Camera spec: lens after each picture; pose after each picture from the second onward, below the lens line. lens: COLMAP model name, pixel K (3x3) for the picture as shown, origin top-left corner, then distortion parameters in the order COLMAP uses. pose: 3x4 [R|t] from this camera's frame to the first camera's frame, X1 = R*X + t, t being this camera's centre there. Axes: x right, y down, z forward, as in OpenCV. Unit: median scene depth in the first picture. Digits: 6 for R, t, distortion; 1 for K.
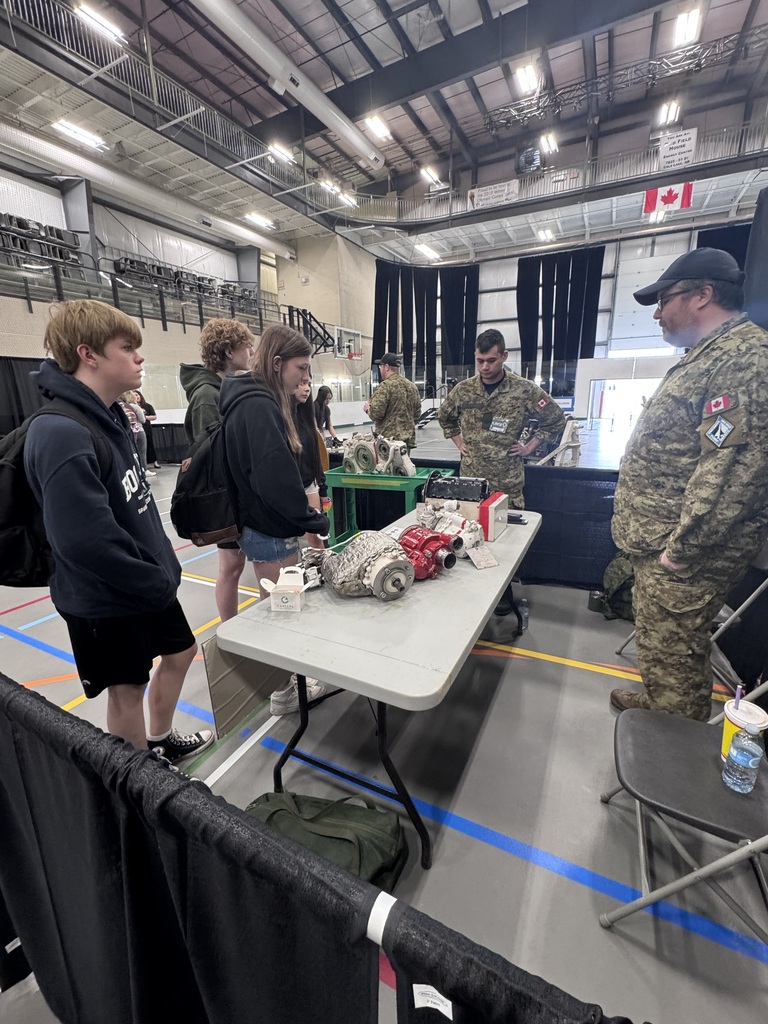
lens RADIAL K [[436.3, 0, 387.9], [0, 436.3, 512.0], [0, 0, 1]] dist [0.001225, 0.000670]
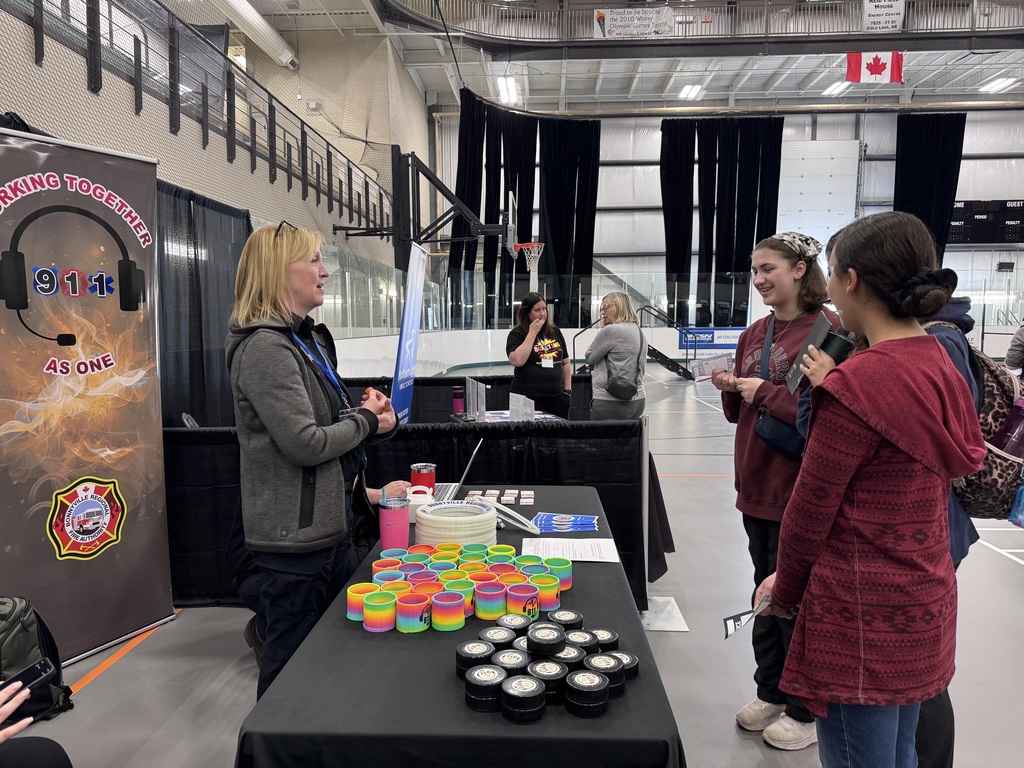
lens RADIAL K [[730.0, 0, 511.5], [0, 730.0, 382.1], [0, 0, 1]] dist [0.011476, 0.002417]
pose [[0.909597, -0.025753, 0.414692, -0.356457], [0.100043, 0.982288, -0.158435, -0.051305], [-0.403267, 0.185599, 0.896063, 0.193309]]
